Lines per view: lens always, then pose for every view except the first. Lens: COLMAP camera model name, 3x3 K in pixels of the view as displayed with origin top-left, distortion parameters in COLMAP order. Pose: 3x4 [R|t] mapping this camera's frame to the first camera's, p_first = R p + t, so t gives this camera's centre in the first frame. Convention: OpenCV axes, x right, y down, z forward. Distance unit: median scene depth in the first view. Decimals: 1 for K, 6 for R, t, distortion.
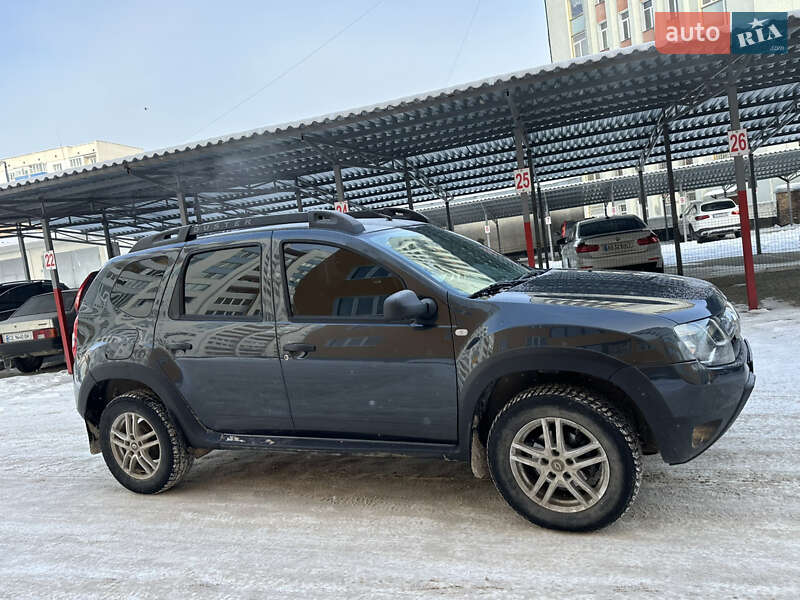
lens RADIAL K [[644.8, 0, 409.7], [0, 644.8, 305.6], [0, 0, 1]] dist [0.028838, -0.043248]
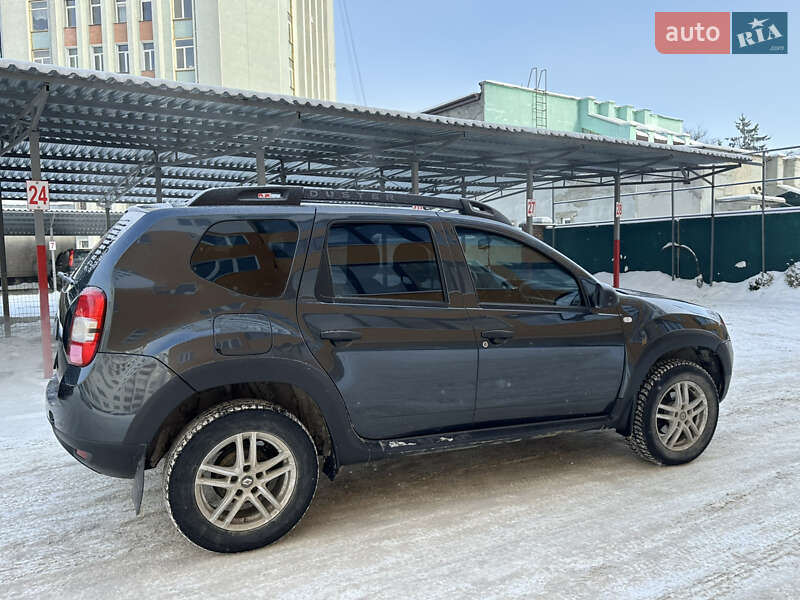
lens RADIAL K [[644.8, 0, 388.7], [0, 644.8, 300.4], [0, 0, 1]] dist [0.028838, -0.043248]
pose [[0.615649, 0.065179, 0.785320, -0.898932], [-0.000493, 0.996605, -0.082329, 0.081161], [-0.788020, 0.050299, 0.613591, 0.446132]]
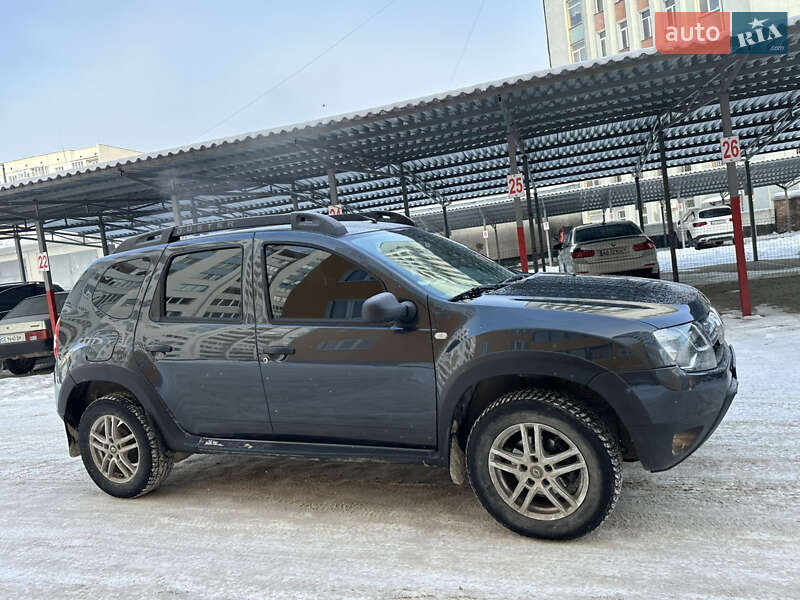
lens RADIAL K [[644.8, 0, 408.4], [0, 644.8, 294.9], [0, 0, 1]] dist [0.028838, -0.043248]
pose [[0.999974, 0.007172, -0.000252, 0.023361], [-0.007175, 0.999691, -0.023792, 0.002275], [0.000082, 0.023793, 0.999717, 0.008044]]
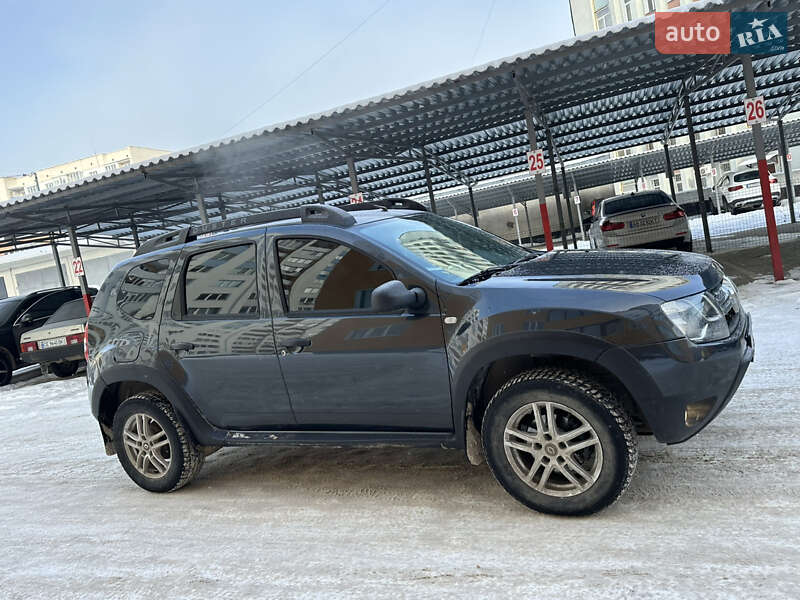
lens RADIAL K [[644.8, 0, 415.3], [0, 644.8, 296.7], [0, 0, 1]] dist [0.028838, -0.043248]
pose [[0.997824, -0.049328, -0.043744, 0.054160], [0.049542, 0.998765, 0.003819, -0.000698], [0.043502, -0.005978, 0.999035, 0.002163]]
